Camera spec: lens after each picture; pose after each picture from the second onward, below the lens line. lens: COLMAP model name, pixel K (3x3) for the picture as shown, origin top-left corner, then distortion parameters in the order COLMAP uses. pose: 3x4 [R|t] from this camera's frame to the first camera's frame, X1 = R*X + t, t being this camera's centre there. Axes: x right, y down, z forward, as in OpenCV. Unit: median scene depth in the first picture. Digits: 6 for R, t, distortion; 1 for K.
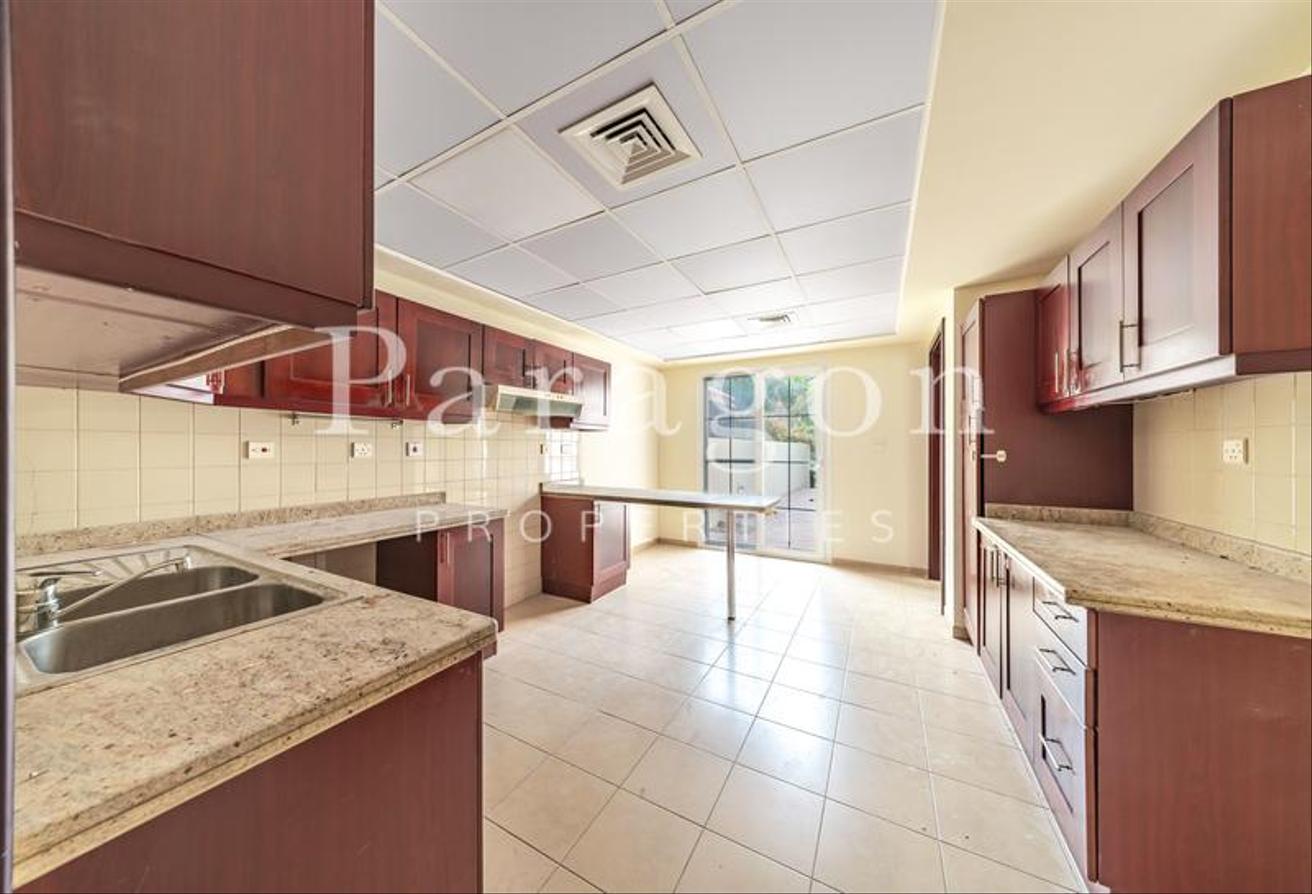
lens RADIAL K [[396.8, 0, 663.1], [0, 396.8, 447.3], [0, 0, 1]] dist [-0.000146, -0.000231]
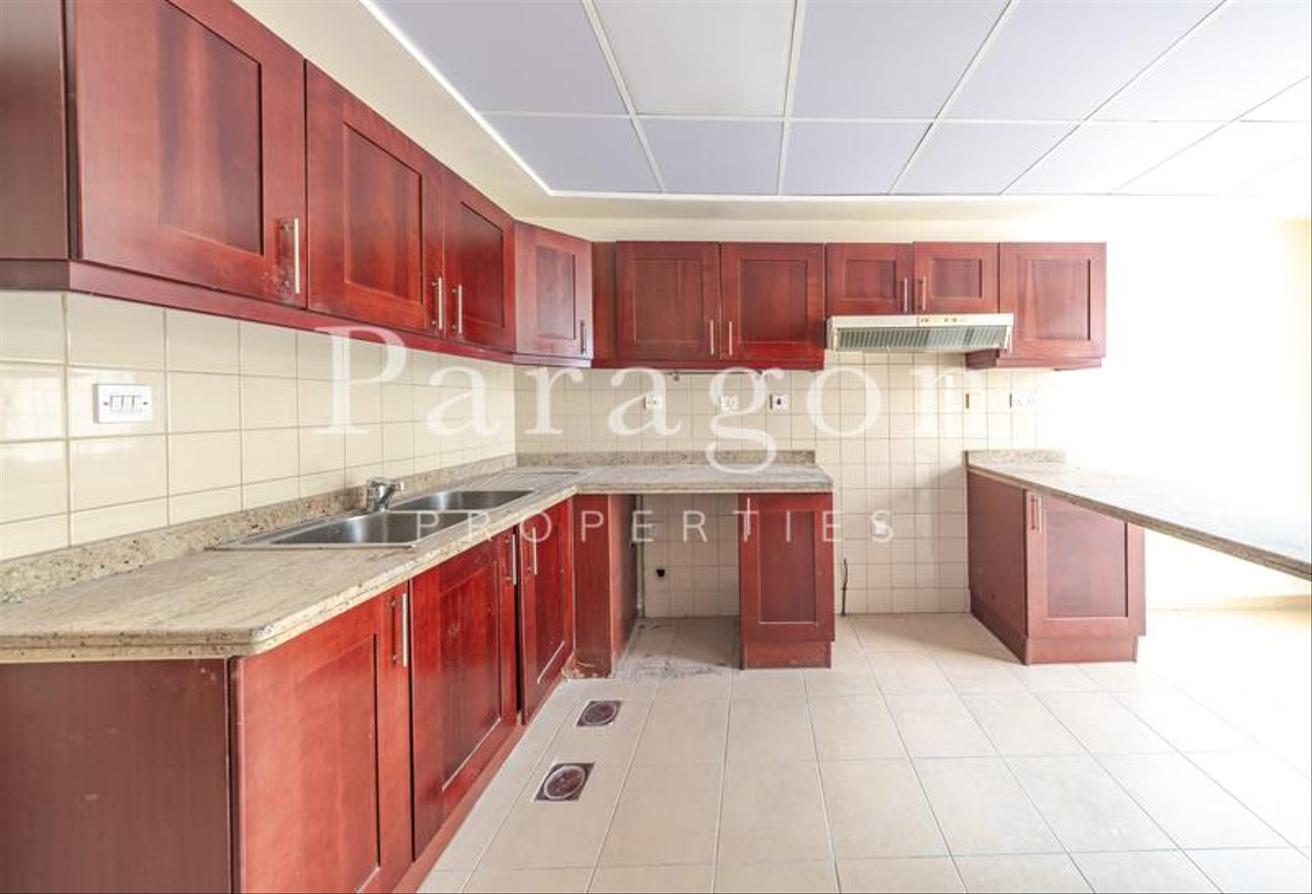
lens RADIAL K [[444.4, 0, 683.9], [0, 444.4, 403.9], [0, 0, 1]] dist [0.000296, 0.000075]
pose [[0.495217, 0.004043, -0.868760, 0.160569], [0.005248, 0.999957, 0.007645, 0.001152], [0.868753, -0.008345, 0.495175, 0.288272]]
